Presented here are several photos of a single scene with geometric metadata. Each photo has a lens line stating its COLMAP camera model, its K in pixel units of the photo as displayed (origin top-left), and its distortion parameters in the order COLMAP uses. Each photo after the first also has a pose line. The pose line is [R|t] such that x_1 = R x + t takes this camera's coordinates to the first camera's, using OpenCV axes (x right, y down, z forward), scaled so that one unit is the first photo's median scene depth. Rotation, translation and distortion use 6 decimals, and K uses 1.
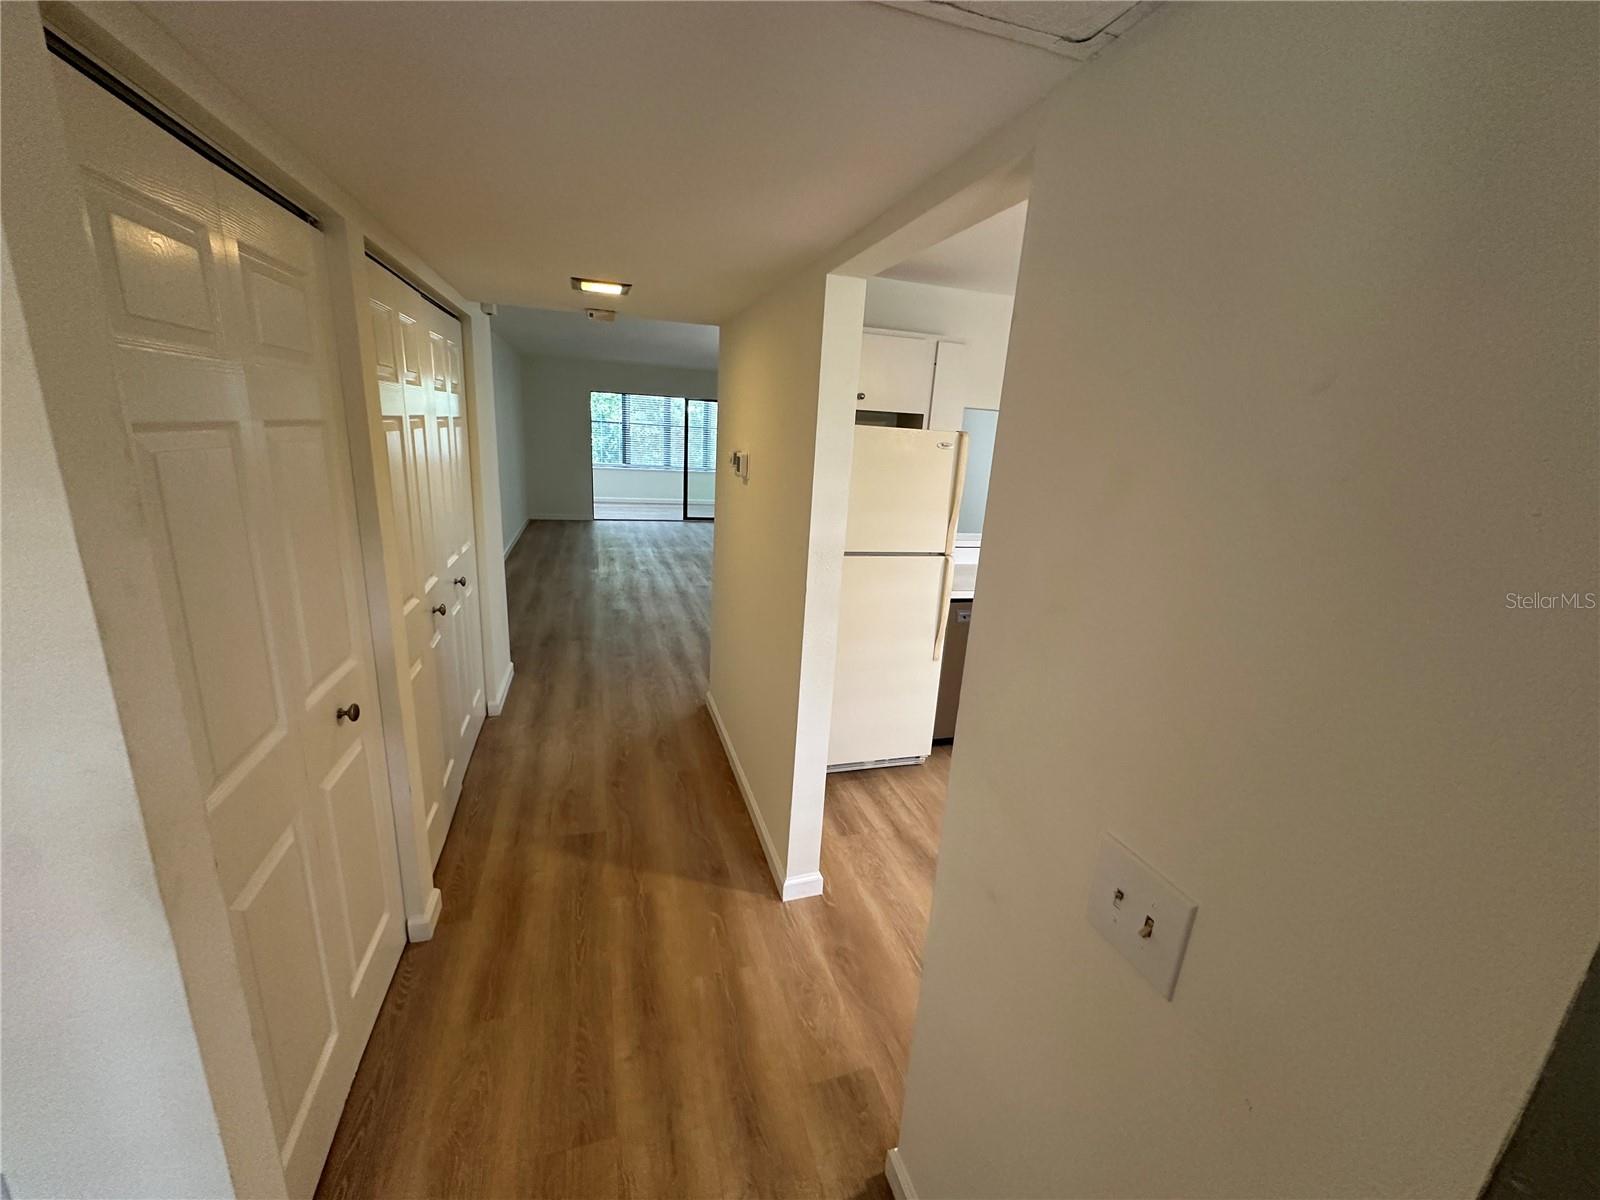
lens RADIAL K [[638.8, 0, 805.5], [0, 638.8, 597.2], [0, 0, 1]] dist [-0.001449, 0.000900]
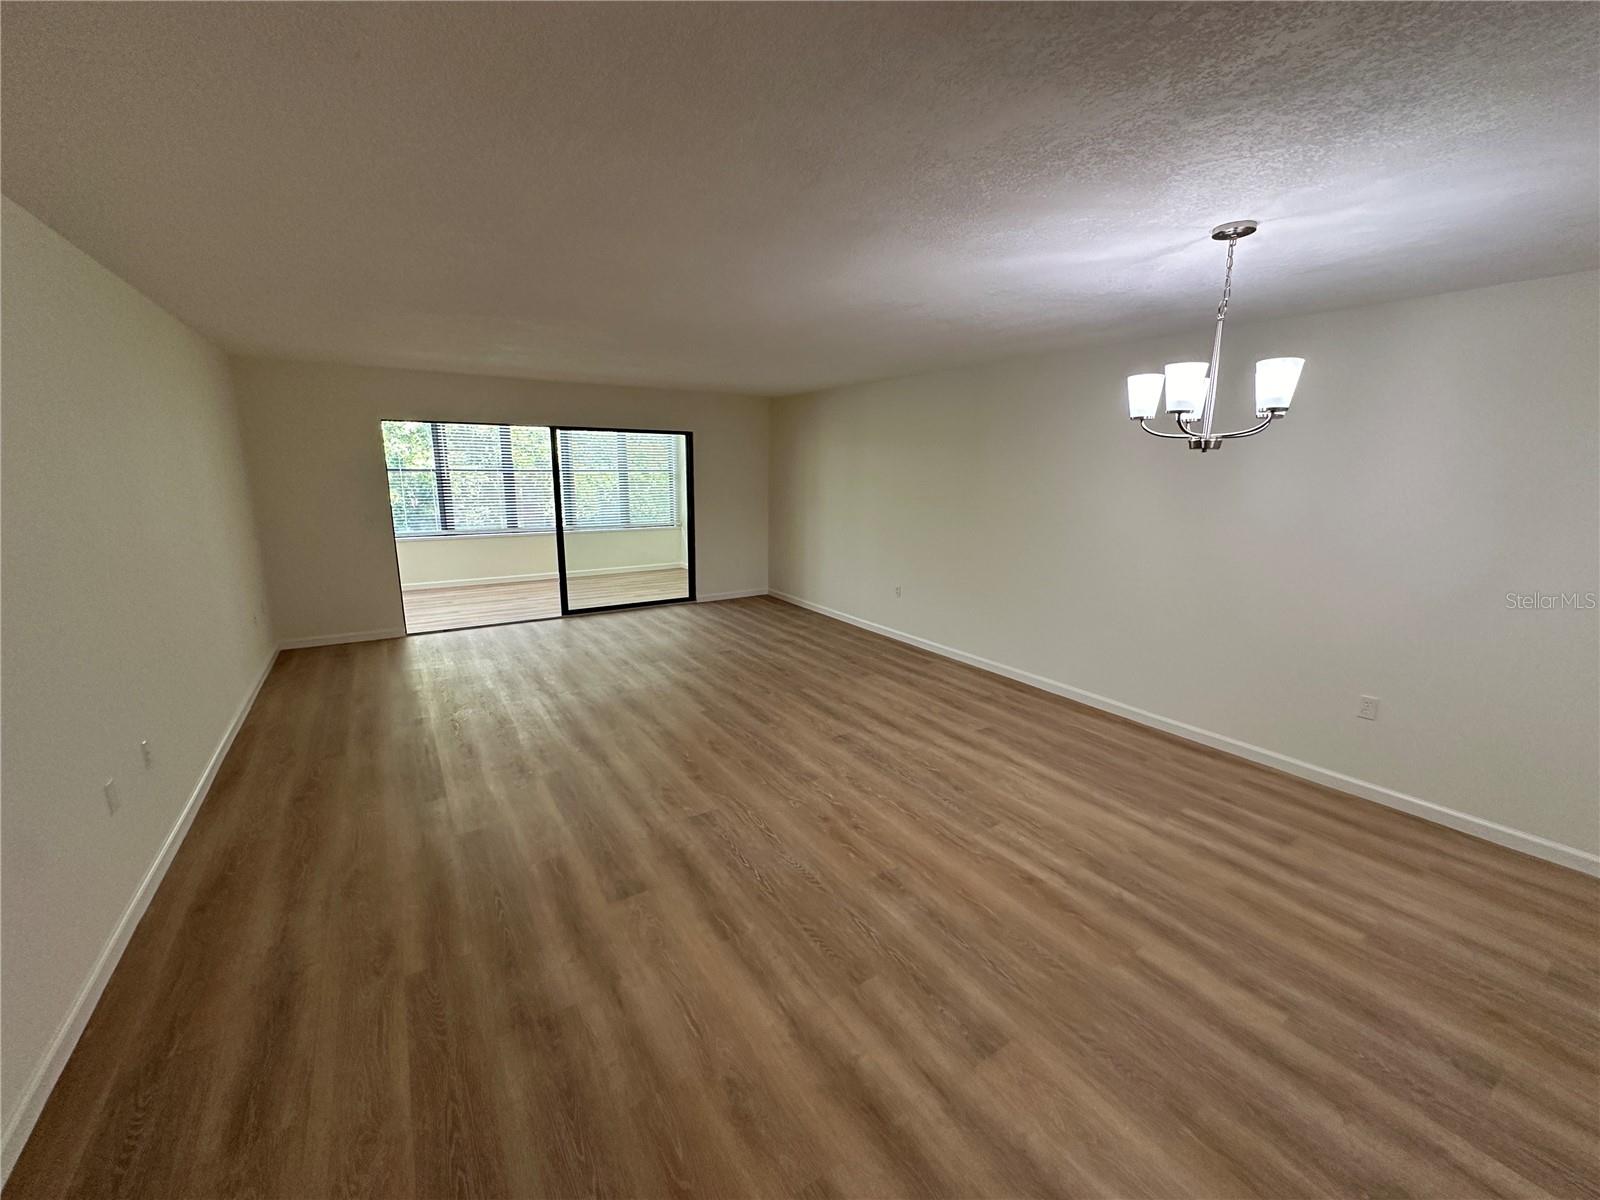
lens RADIAL K [[638.8, 0, 805.5], [0, 638.8, 590.3], [0, 0, 1]] dist [-0.001449, 0.000900]
pose [[0.961692, -0.105210, 0.253140, -0.124814], [0.118303, 0.992287, -0.037023, -0.099322], [-0.247292, 0.065552, 0.966721, 0.342615]]
